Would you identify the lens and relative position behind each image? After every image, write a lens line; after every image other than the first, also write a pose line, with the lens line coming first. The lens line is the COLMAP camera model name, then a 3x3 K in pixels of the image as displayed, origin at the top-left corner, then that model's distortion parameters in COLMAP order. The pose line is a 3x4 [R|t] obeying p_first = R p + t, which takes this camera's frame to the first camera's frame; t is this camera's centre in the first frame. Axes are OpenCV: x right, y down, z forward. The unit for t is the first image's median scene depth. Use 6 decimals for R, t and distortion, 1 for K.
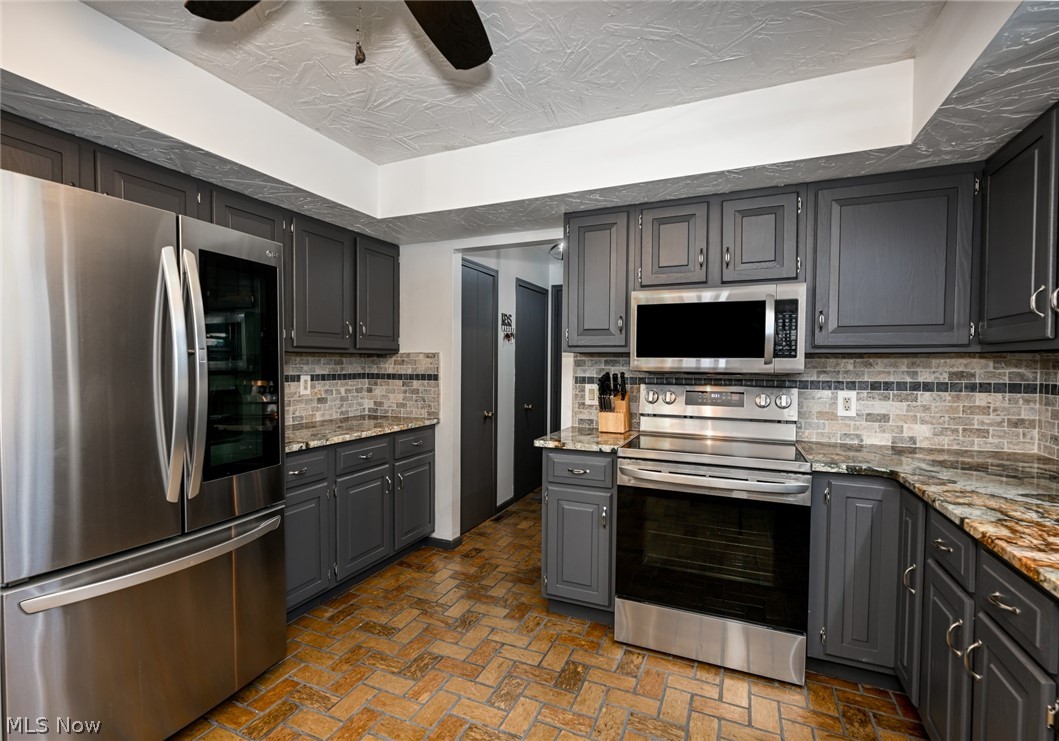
lens RADIAL K [[492.9, 0, 528.1], [0, 492.9, 379.7], [0, 0, 1]] dist [0.004230, 0.000043]
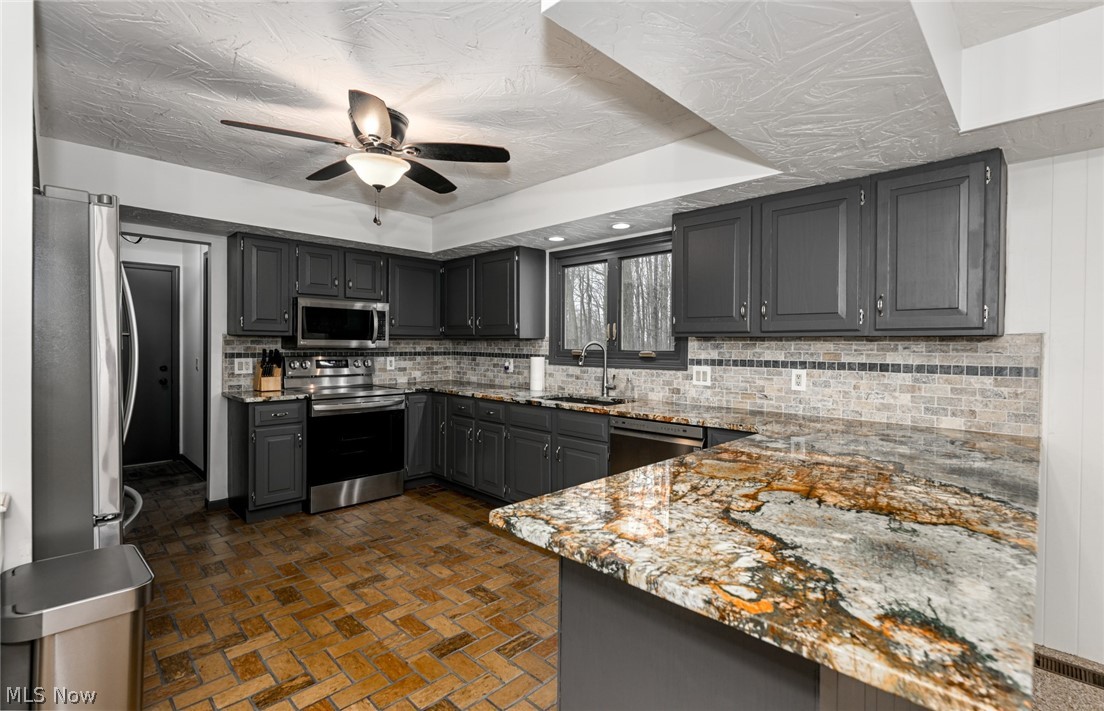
lens RADIAL K [[500.7, 0, 551.8], [0, 500.7, 349.2], [0, 0, 1]] dist [-0.000082, 0.000001]
pose [[0.363719, -0.012915, 0.931419, -1.017052], [0.026113, 0.999652, 0.003664, 0.002034], [-0.931143, 0.022990, 0.363930, -0.338718]]
